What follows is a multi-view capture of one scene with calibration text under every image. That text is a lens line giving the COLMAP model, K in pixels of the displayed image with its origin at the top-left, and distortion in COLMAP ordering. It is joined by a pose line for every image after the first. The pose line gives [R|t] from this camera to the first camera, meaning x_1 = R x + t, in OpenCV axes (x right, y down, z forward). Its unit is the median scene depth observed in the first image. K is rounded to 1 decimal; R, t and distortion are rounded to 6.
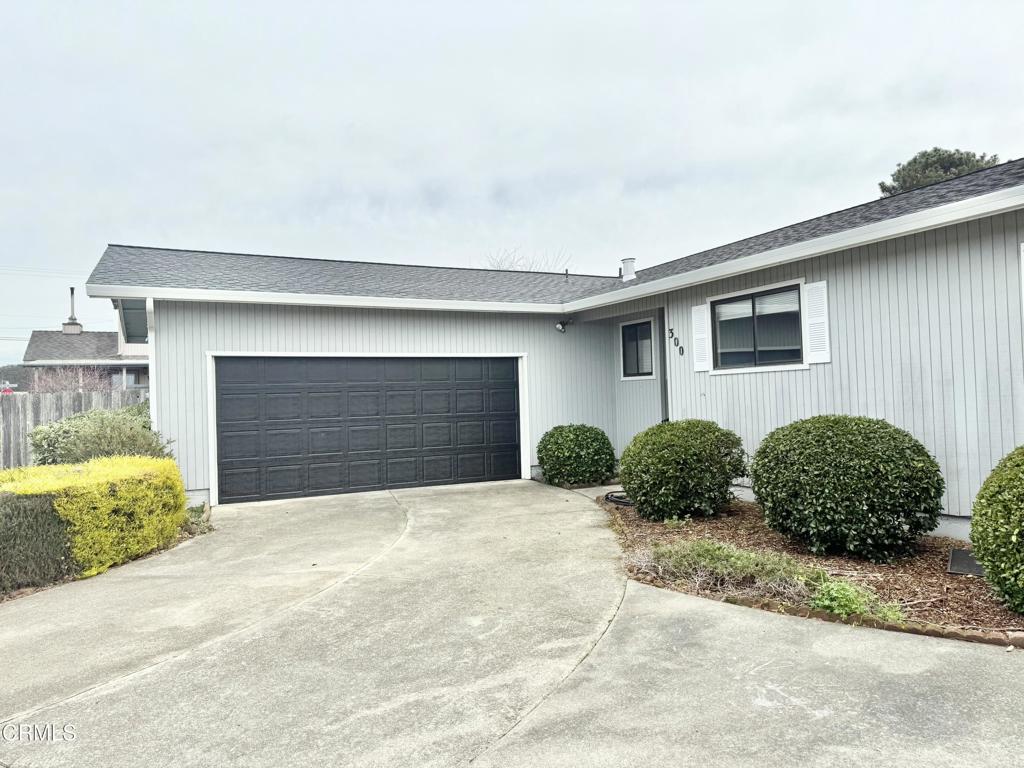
lens RADIAL K [[710.6, 0, 512.0], [0, 710.6, 384.0], [0, 0, 1]] dist [0.053473, -0.066085]
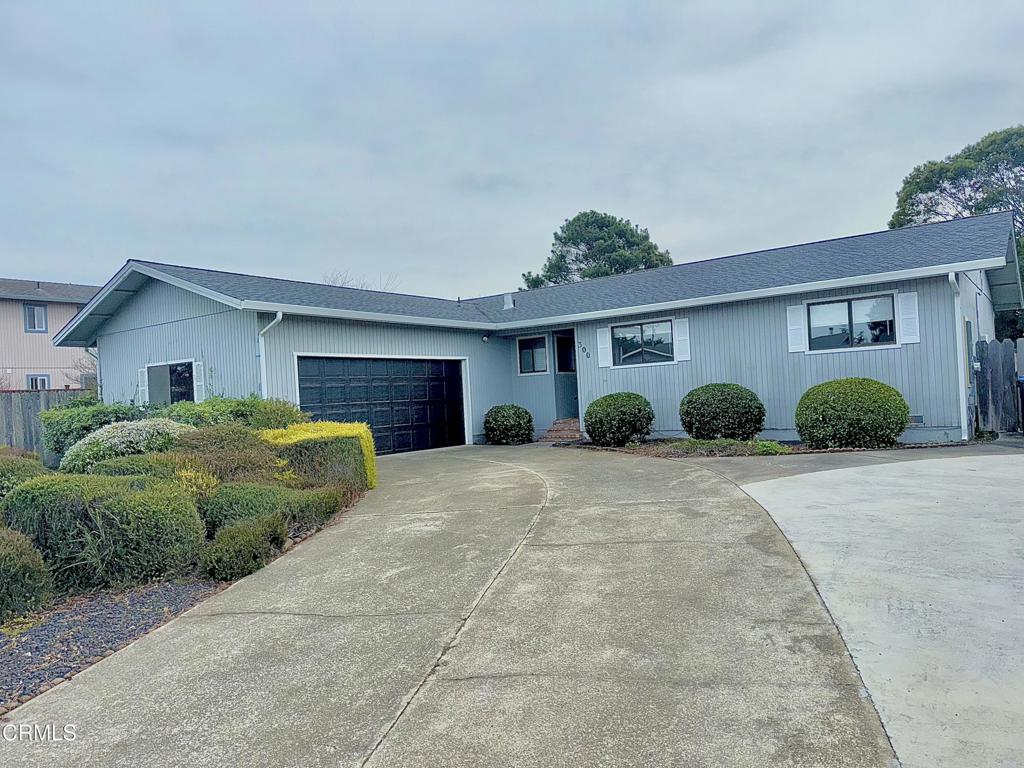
lens RADIAL K [[710.6, 0, 512.0], [0, 710.6, 384.0], [0, 0, 1]] dist [0.053473, -0.066085]
pose [[0.884870, -0.007196, 0.465783, -0.573447], [0.017245, 0.999701, -0.017315, 0.037903], [-0.465519, 0.023354, 0.884730, -0.315141]]
